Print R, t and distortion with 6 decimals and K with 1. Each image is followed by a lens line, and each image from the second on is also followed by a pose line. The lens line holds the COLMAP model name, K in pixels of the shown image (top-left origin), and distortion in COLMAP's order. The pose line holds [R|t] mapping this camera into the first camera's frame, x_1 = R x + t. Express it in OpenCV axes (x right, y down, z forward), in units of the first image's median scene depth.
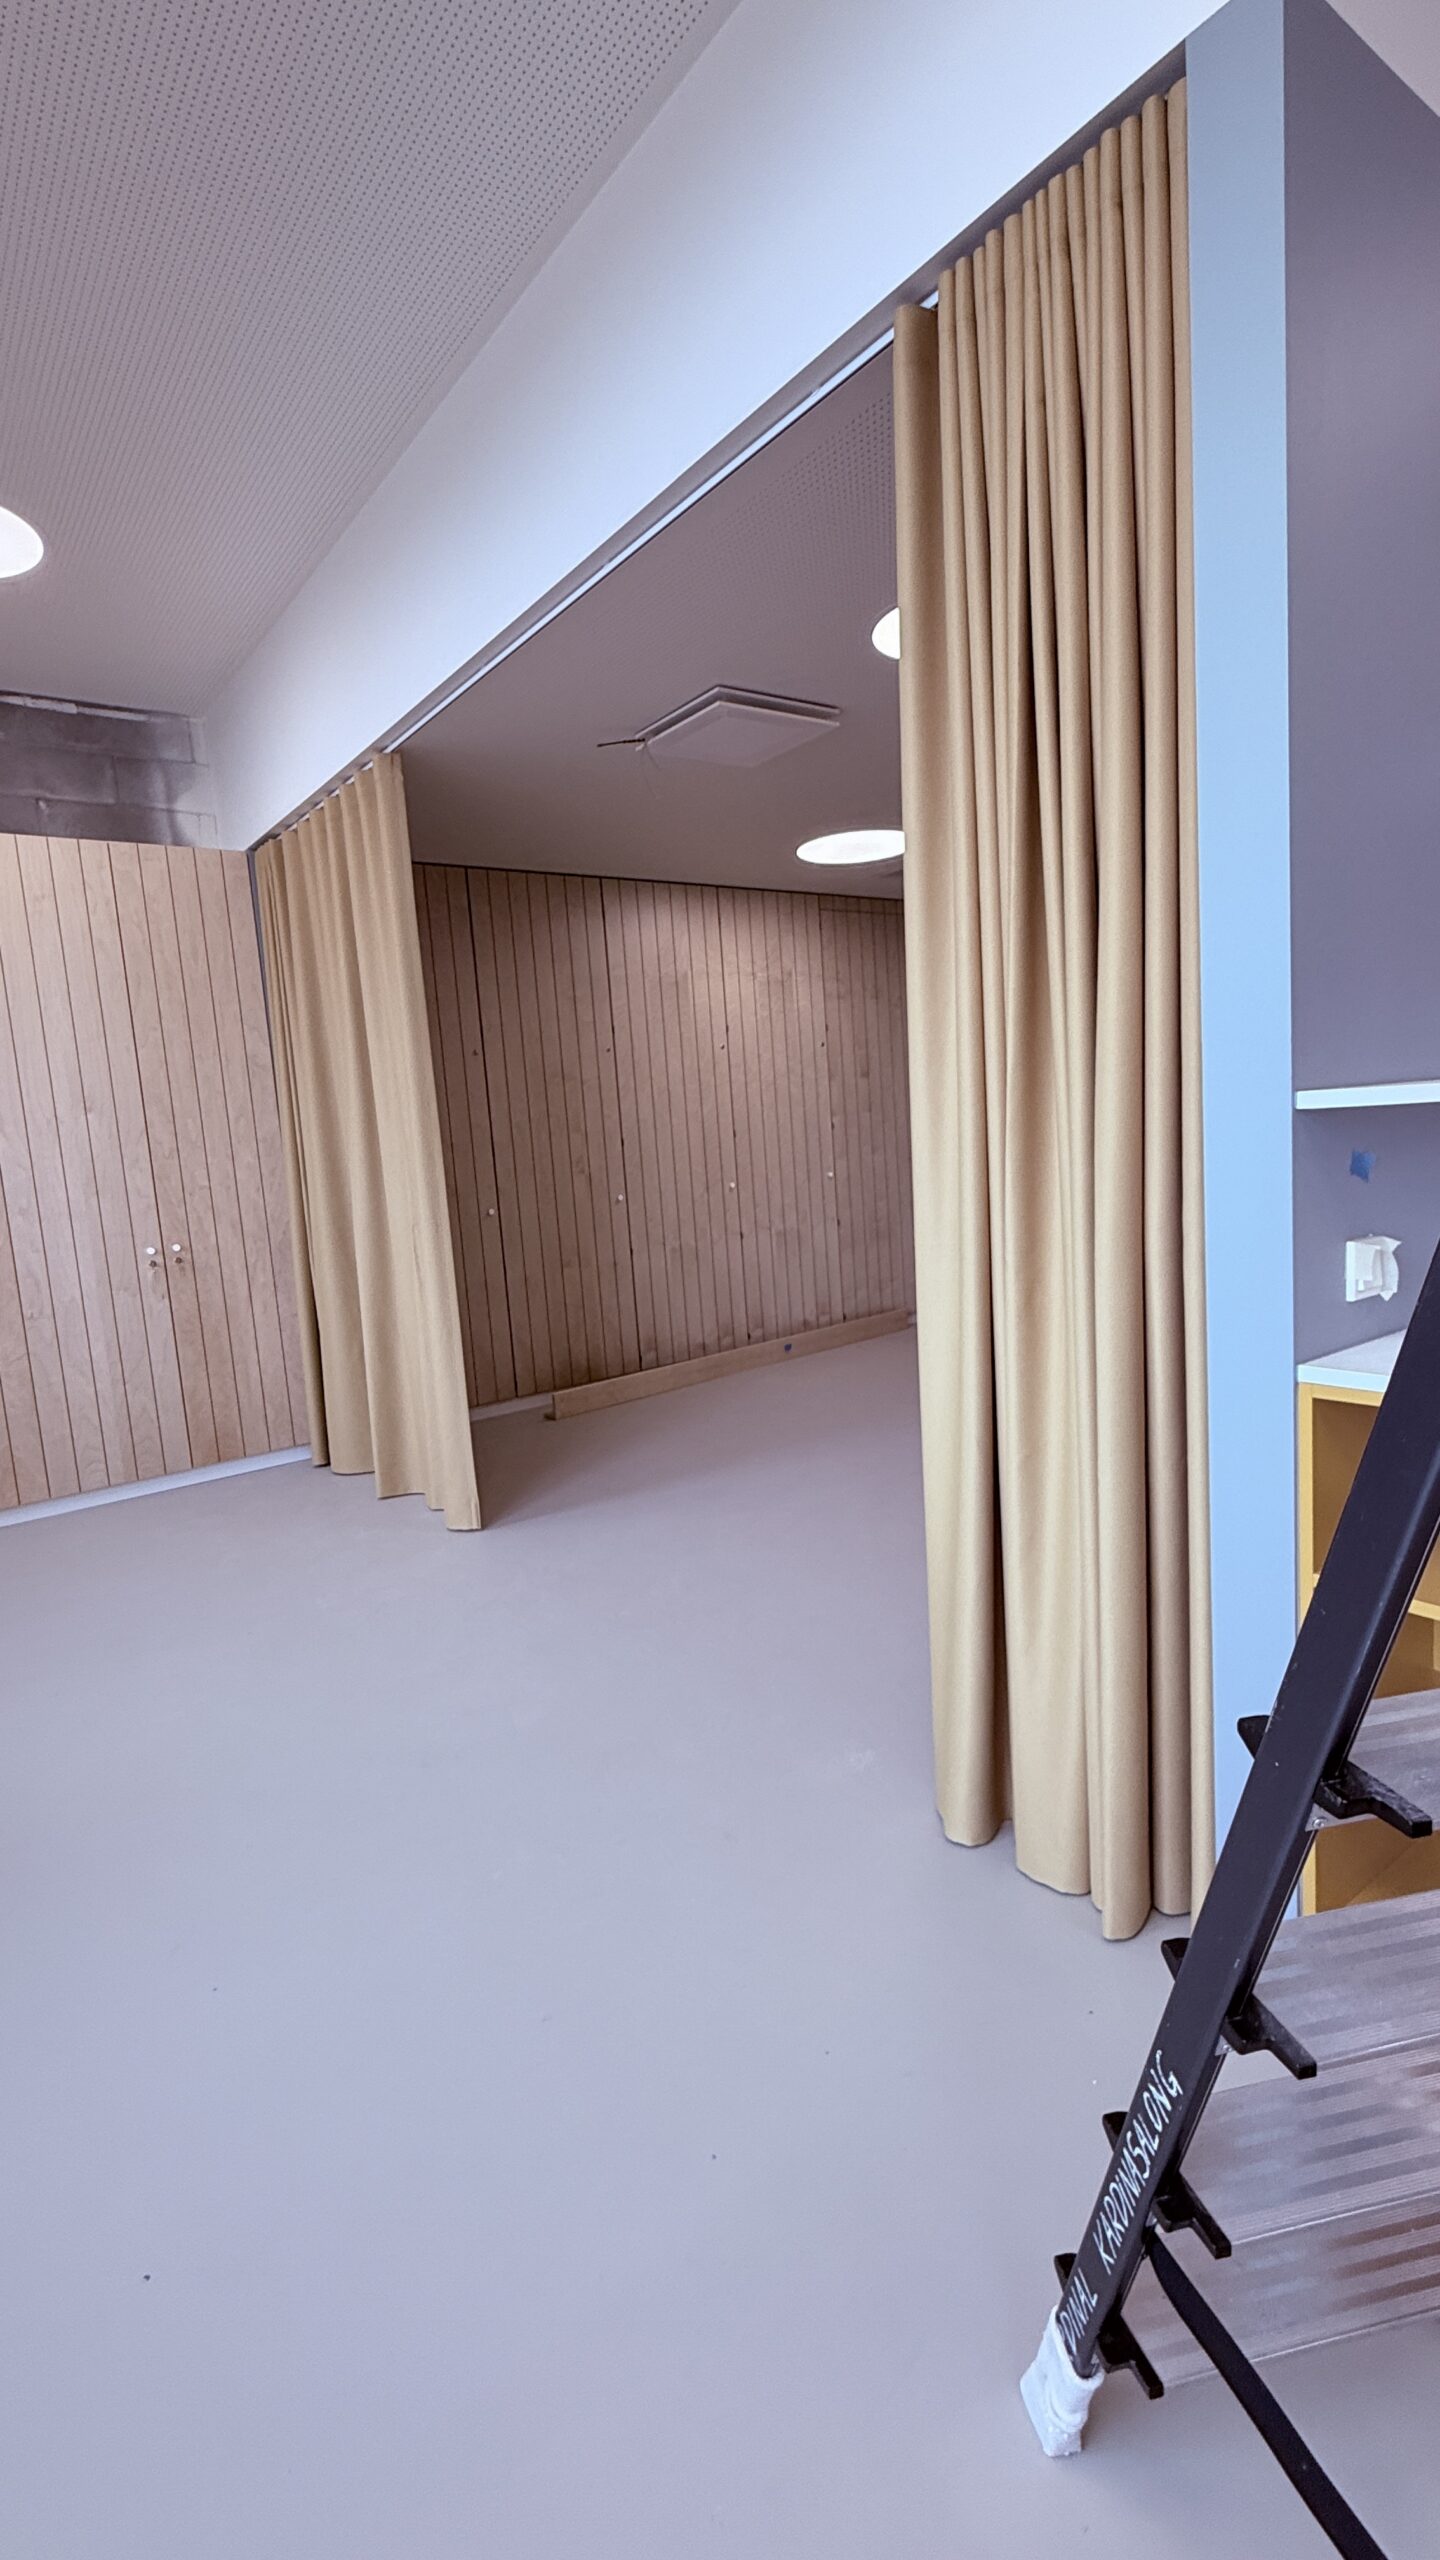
lens RADIAL K [[1197.9, 0, 712.8], [0, 1197.9, 1279.7], [0, 0, 1]] dist [0.003871, 0.000068]
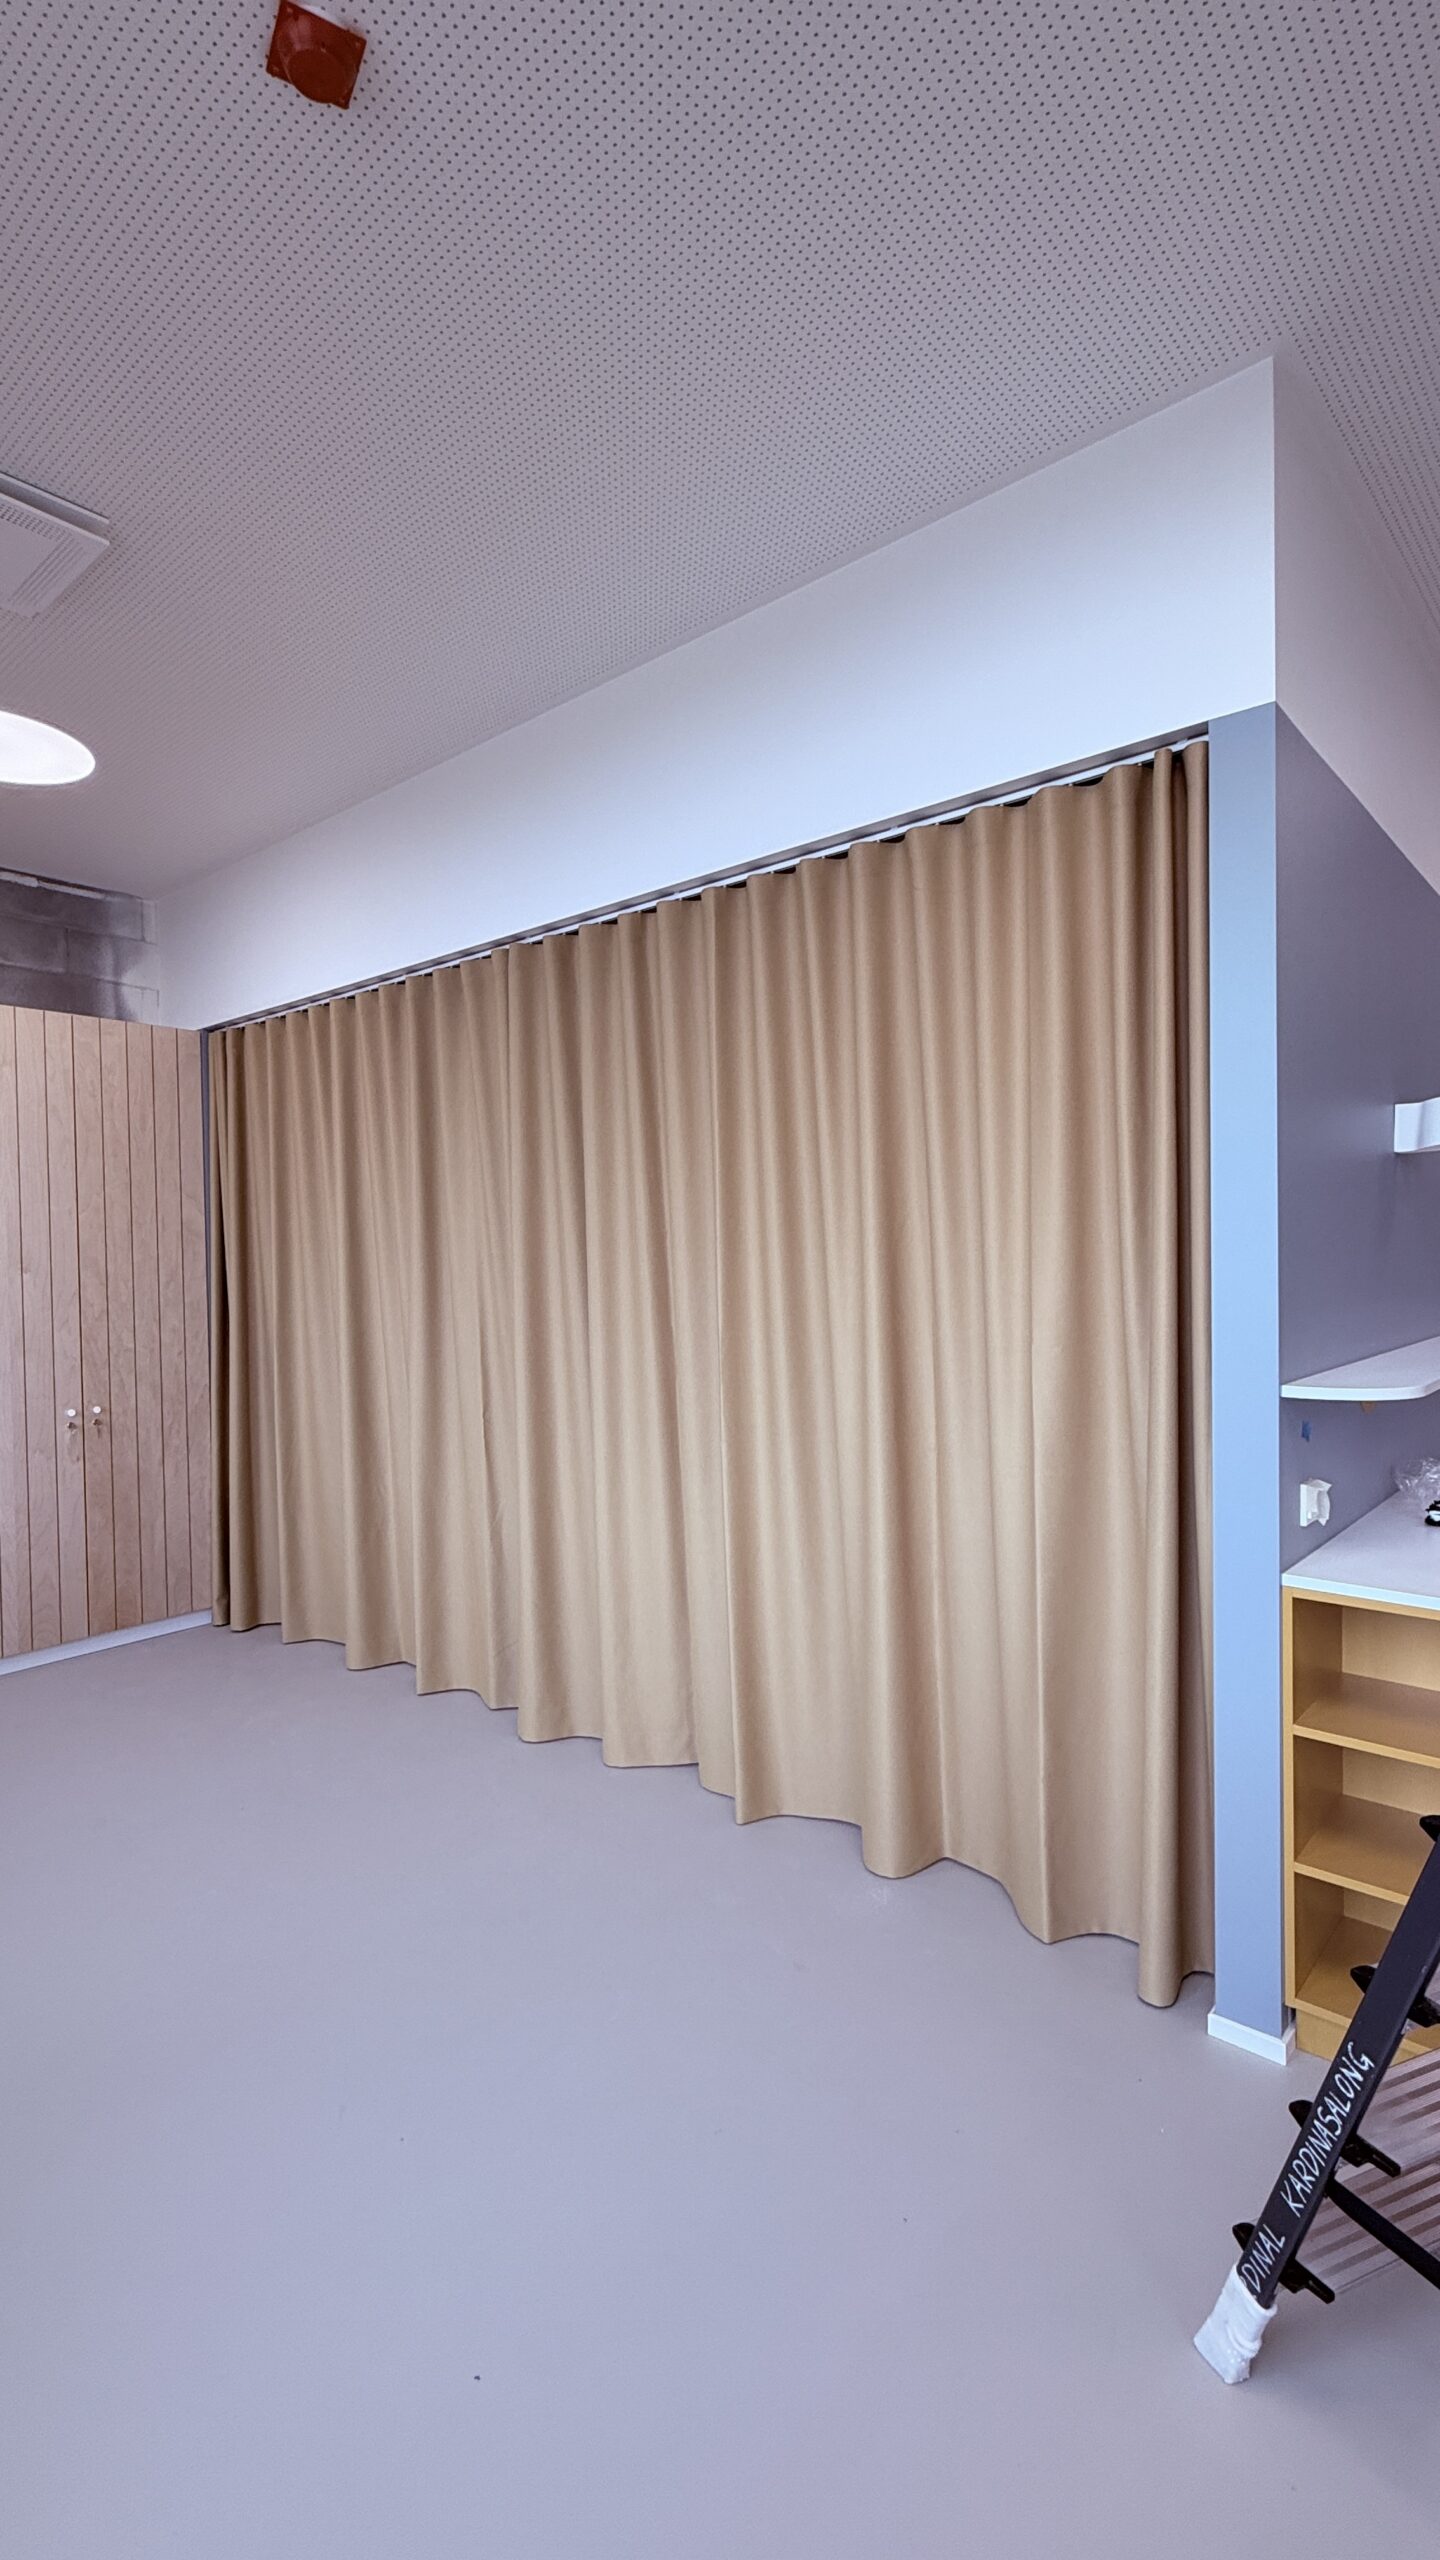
lens RADIAL K [[1197.9, 0, 712.5], [0, 1197.9, 1272.2], [0, 0, 1]] dist [0.003871, 0.000068]
pose [[0.974662, 0.055179, 0.216771, -0.172445], [-0.028207, 0.991679, -0.125604, -0.029612], [-0.221898, 0.116307, 0.968108, -0.095384]]
